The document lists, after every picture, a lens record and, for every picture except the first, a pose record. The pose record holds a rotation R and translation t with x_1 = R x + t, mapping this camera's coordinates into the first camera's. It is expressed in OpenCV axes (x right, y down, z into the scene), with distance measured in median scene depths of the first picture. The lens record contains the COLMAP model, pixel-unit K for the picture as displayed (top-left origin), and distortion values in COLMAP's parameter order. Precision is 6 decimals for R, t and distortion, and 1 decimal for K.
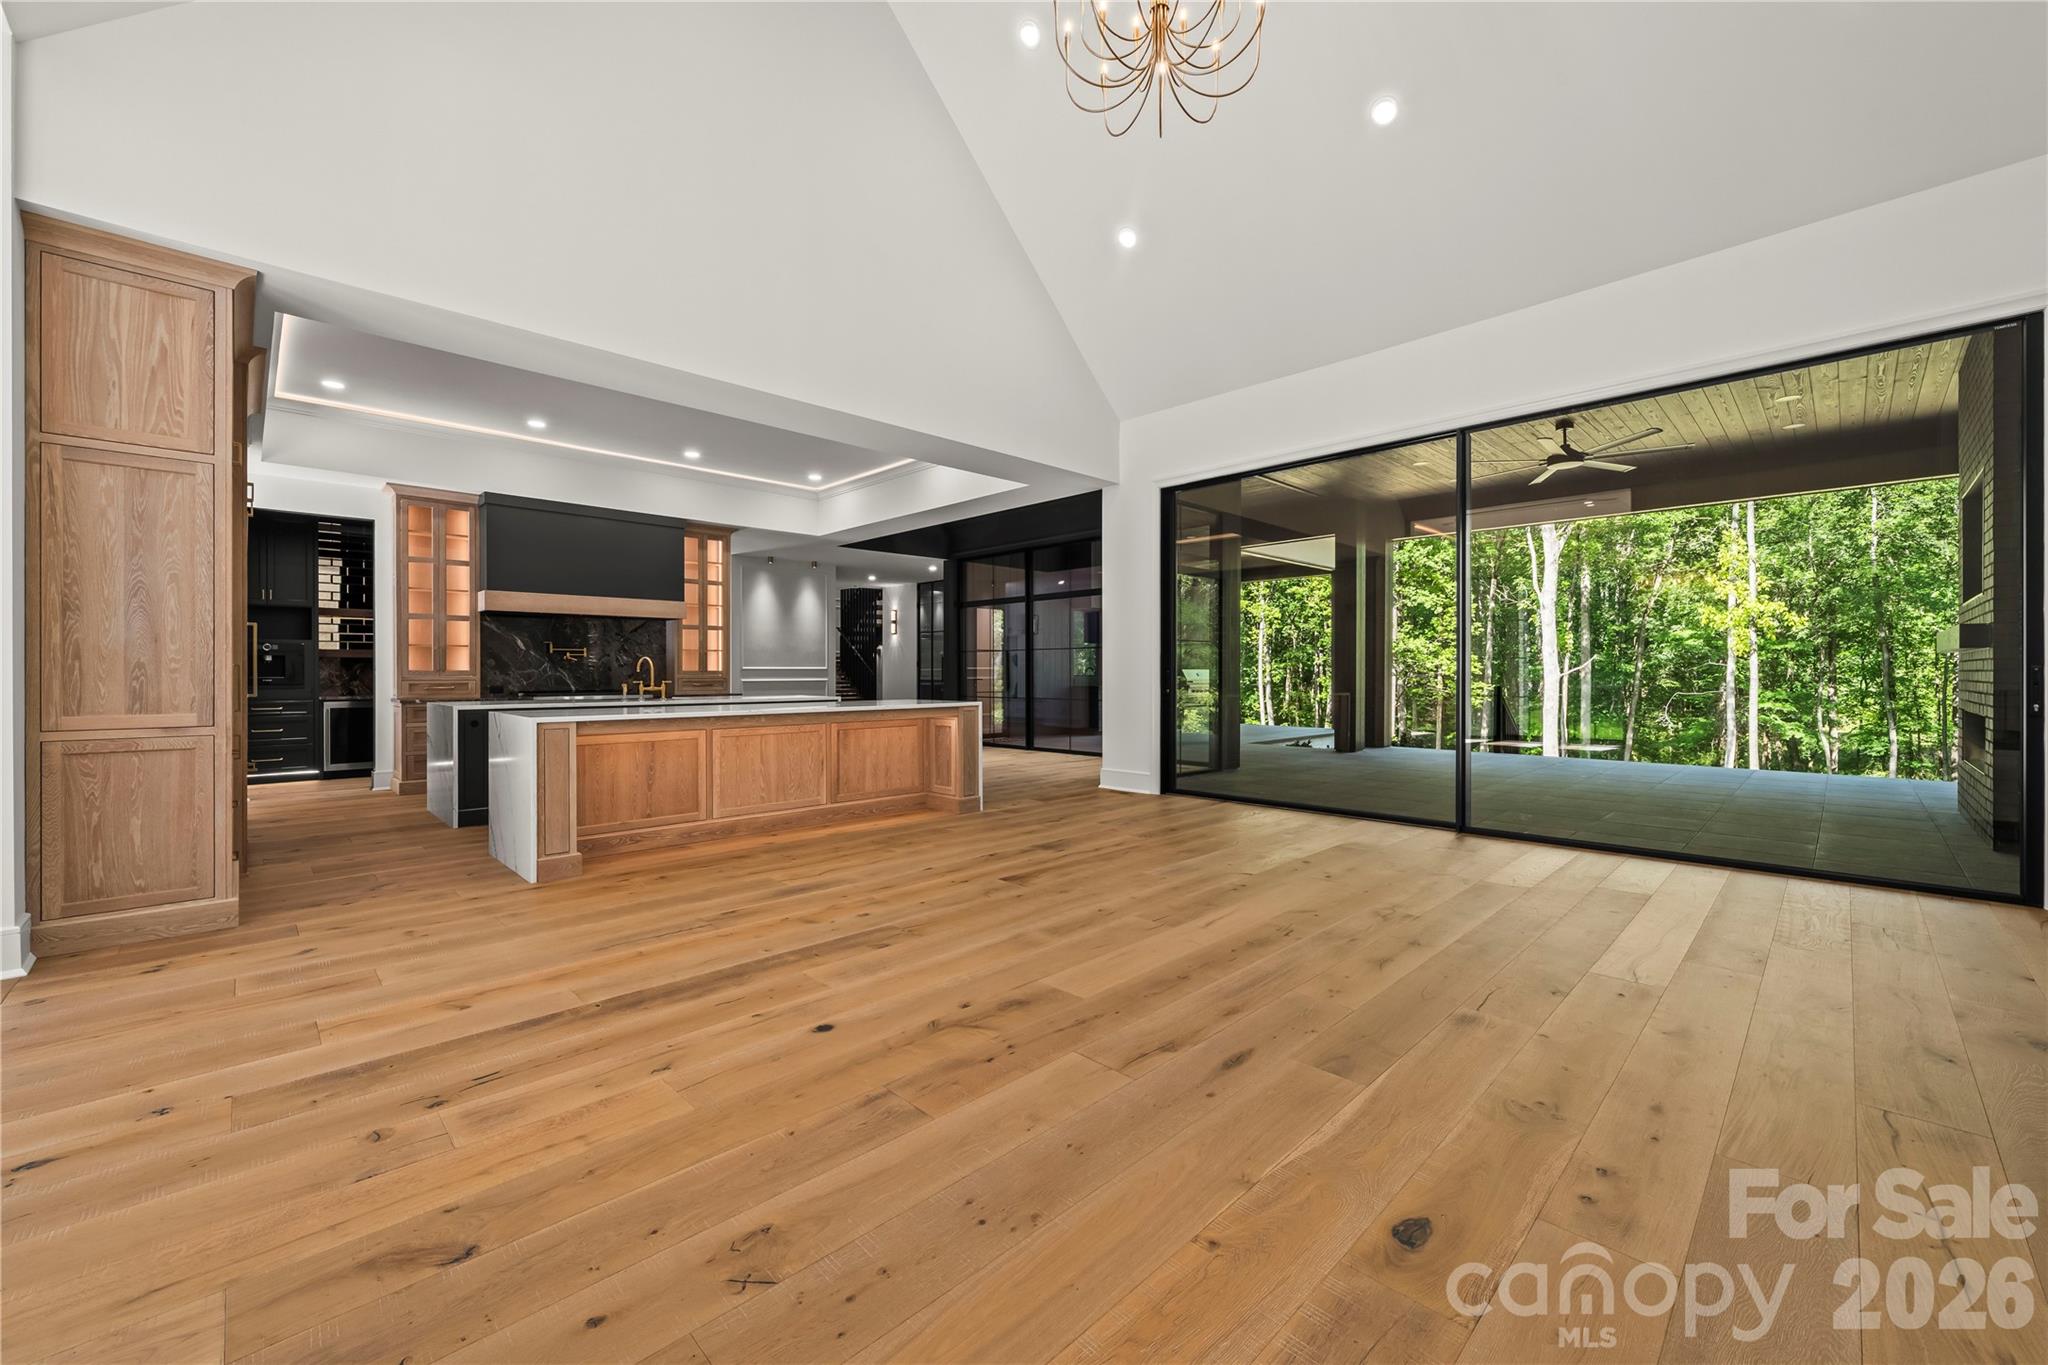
lens RADIAL K [[814.3, 0, 1035.6], [0, 814.3, 674.9], [0, 0, 1]] dist [-0.001680, -0.001579]
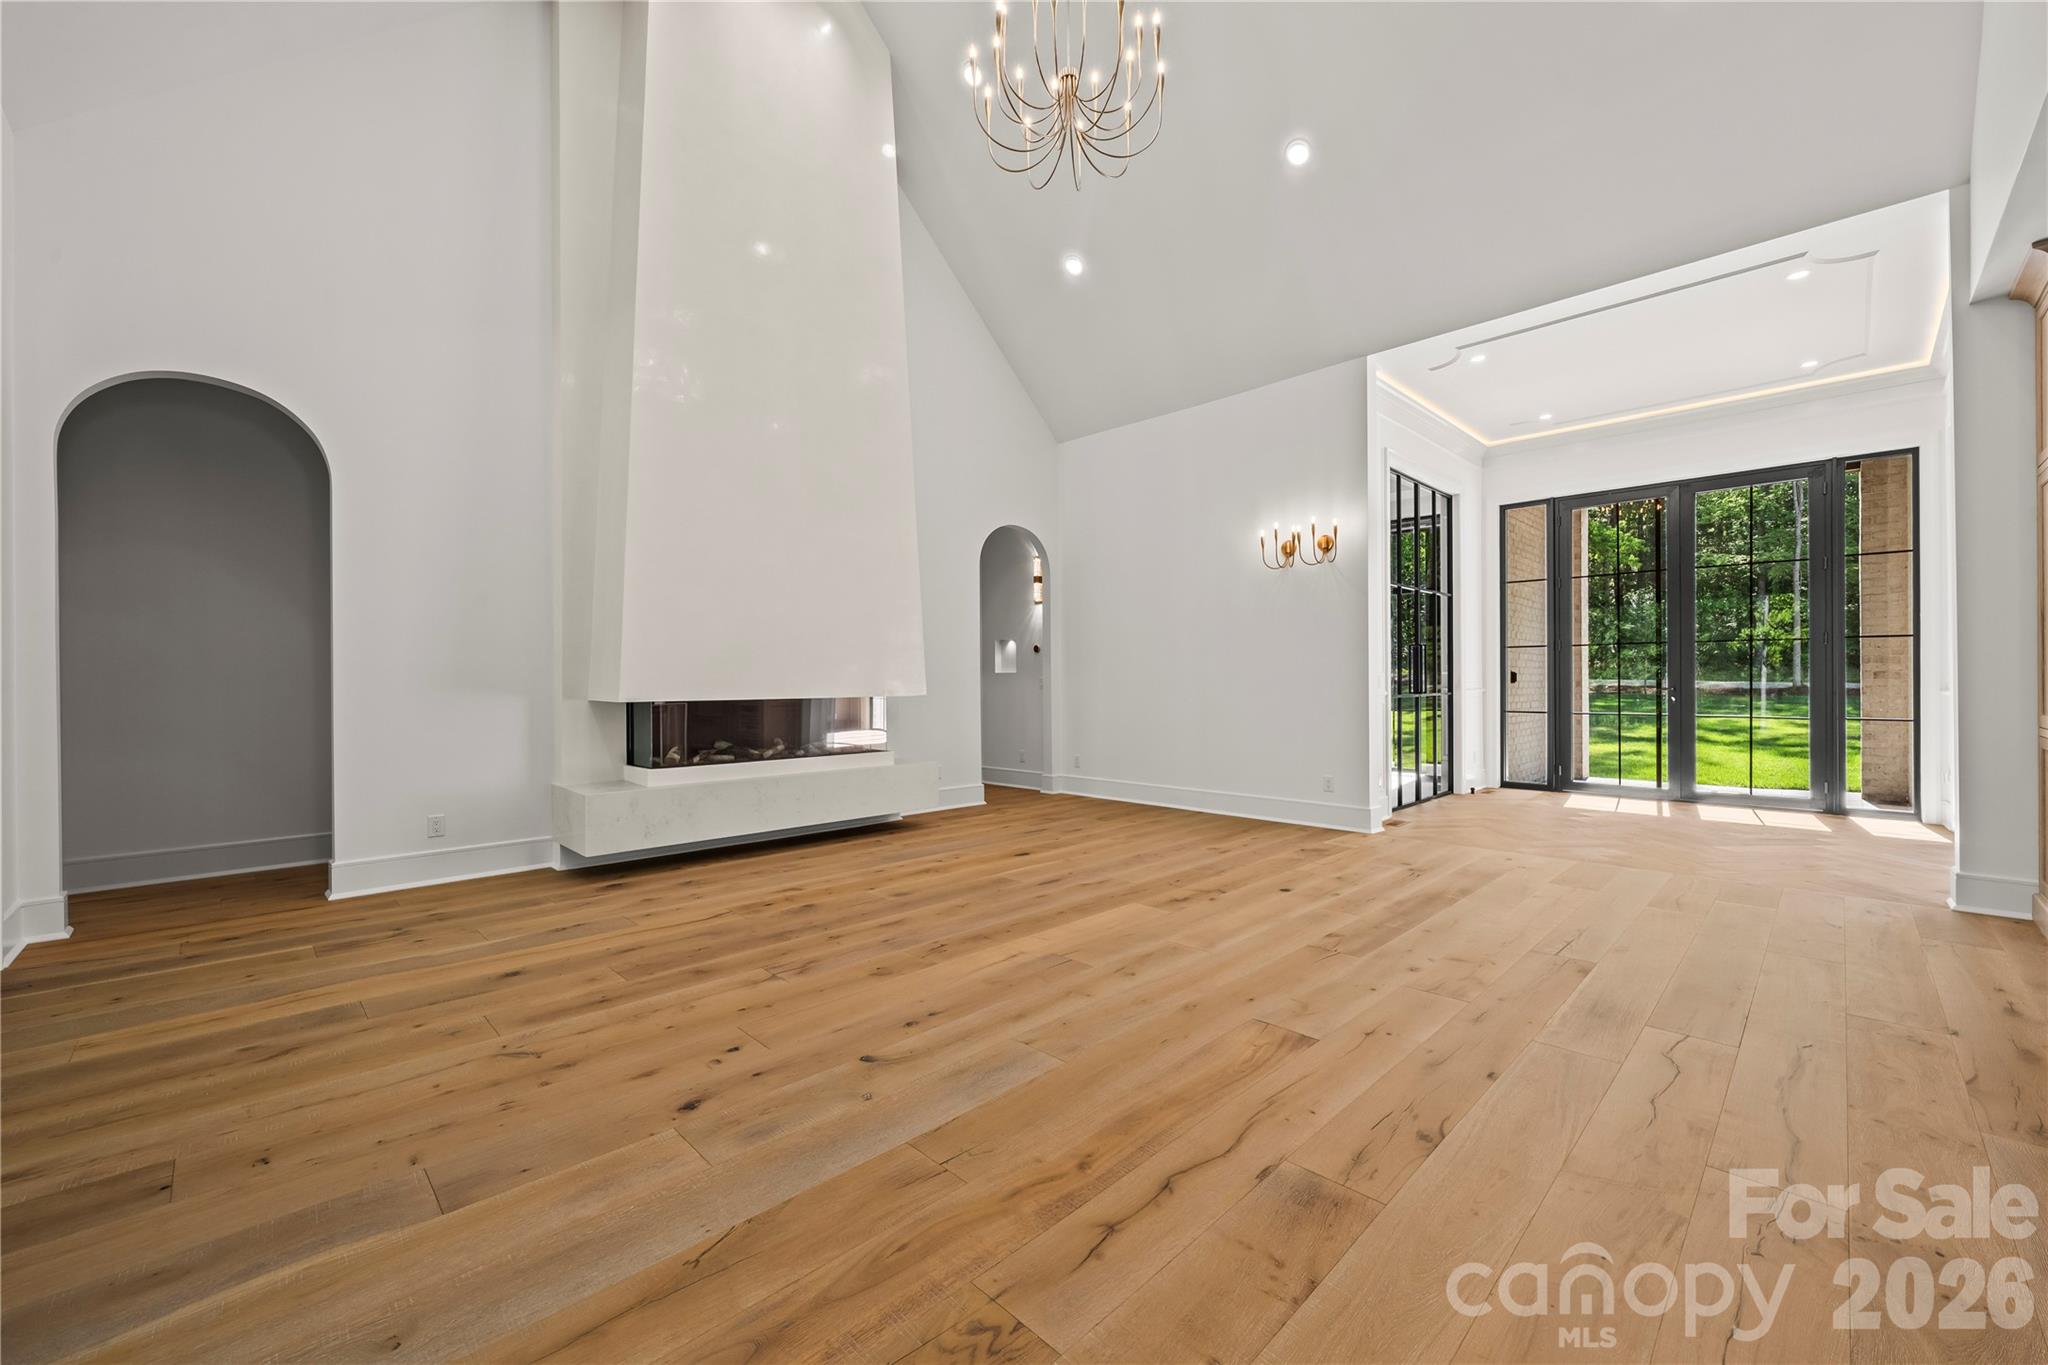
lens RADIAL K [[814.3, 0, 1033.5], [0, 814.3, 680.6], [0, 0, 1]] dist [-0.001680, -0.001579]
pose [[-0.999961, 0.003344, 0.008192, 0.190809], [0.003402, 0.999969, 0.007086, -0.012598], [-0.008168, 0.007113, -0.999941, 2.024048]]
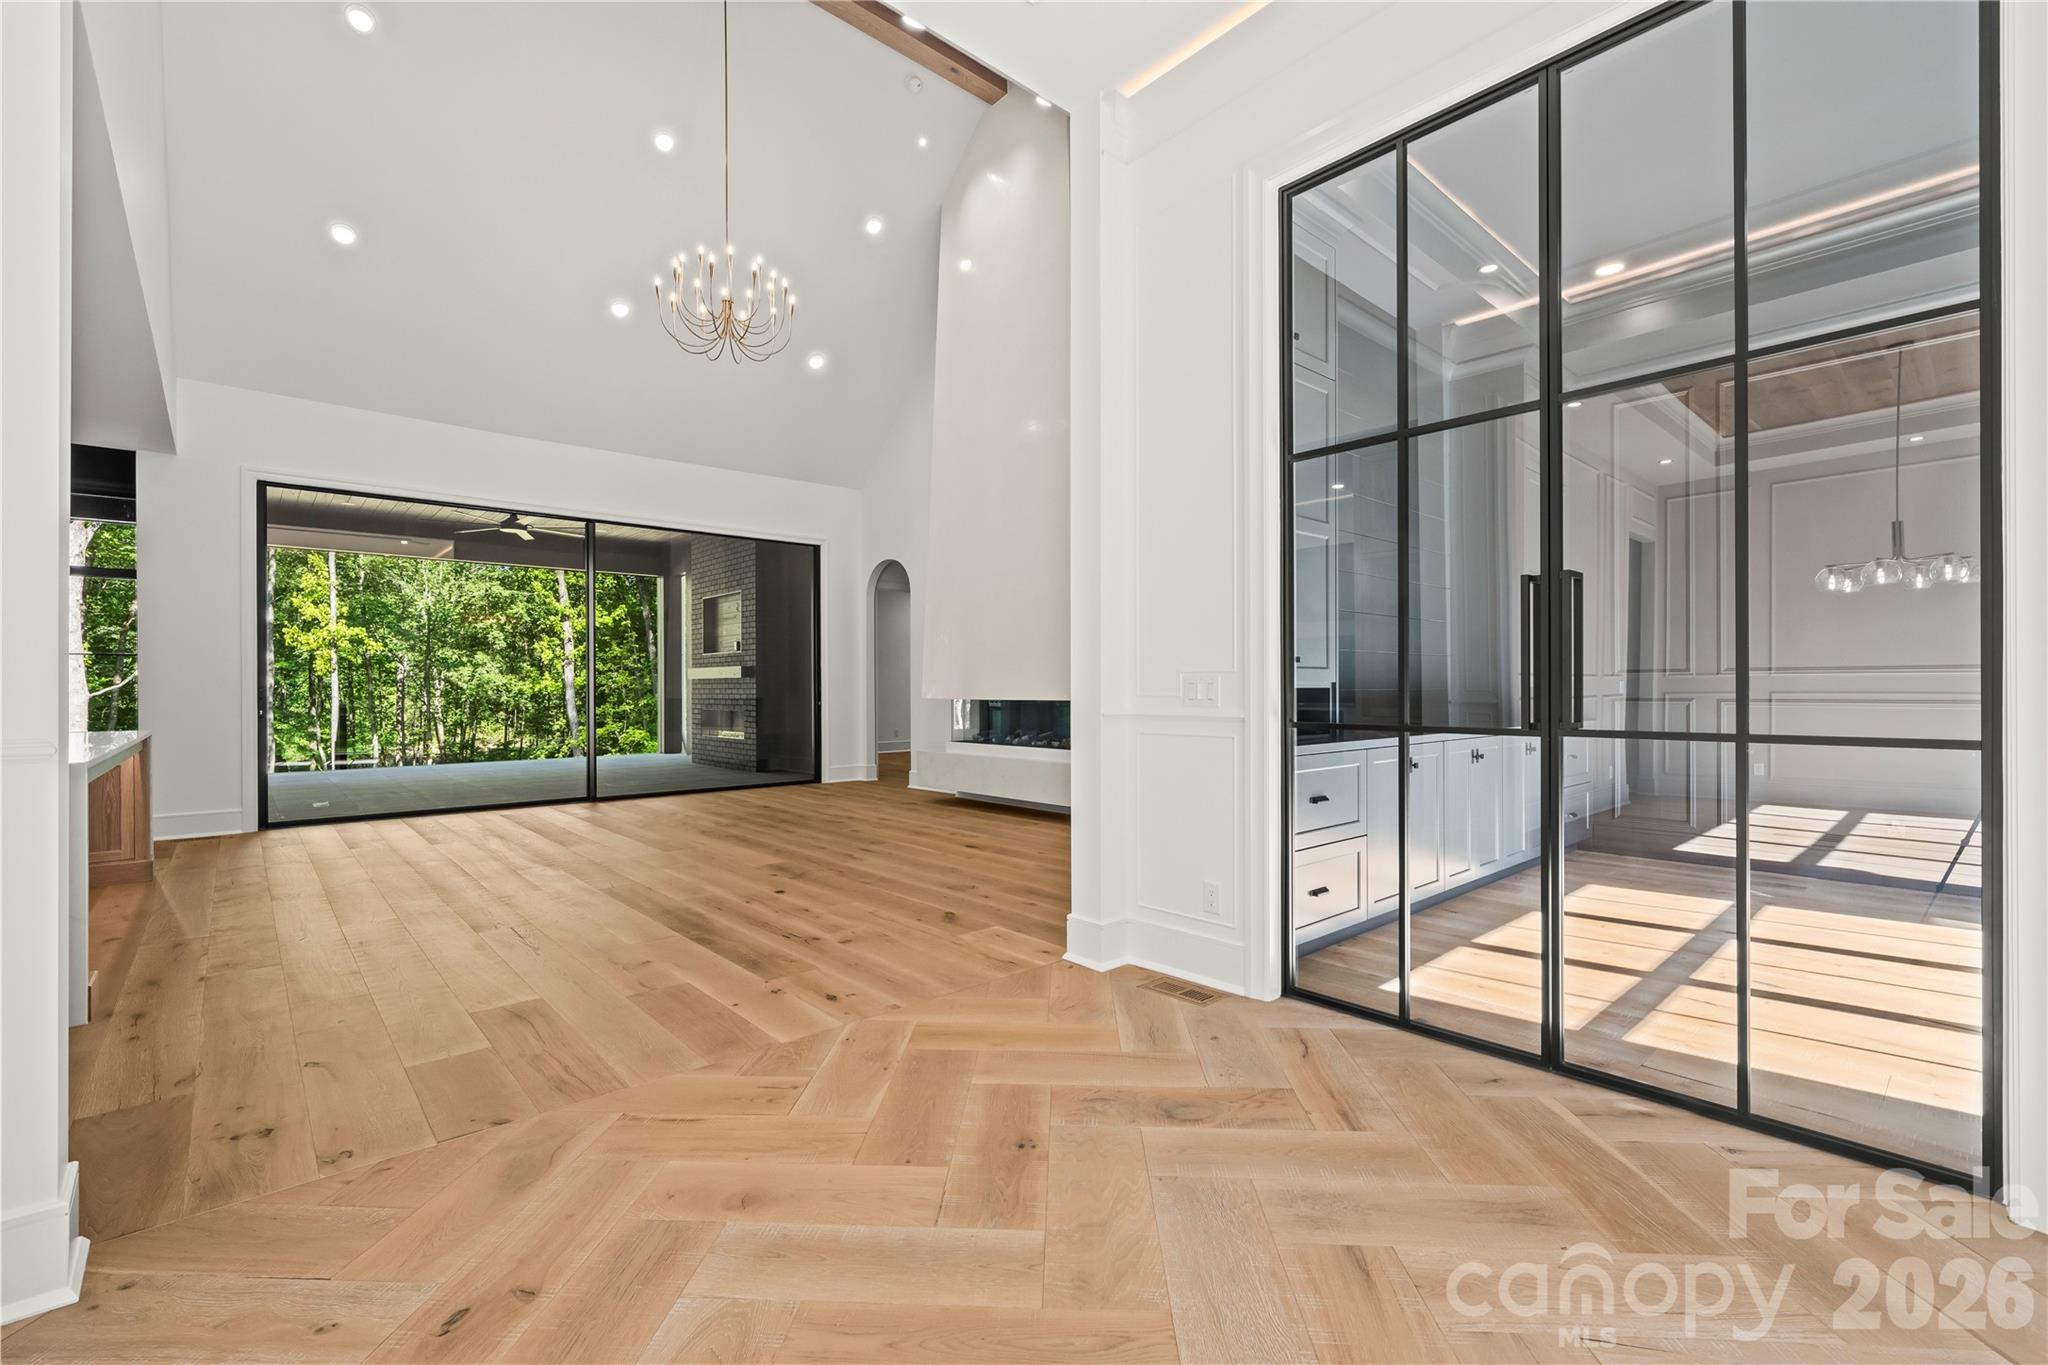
lens RADIAL K [[874.2, 0, 1013.7], [0, 874.2, 682.2], [0, 0, 1]] dist [-0.000221, -0.000130]
pose [[0.048906, 0.004526, 0.998793, -1.598746], [0.008783, 0.999949, -0.004961, -0.003532], [-0.998765, 0.009015, 0.048864, 0.298628]]
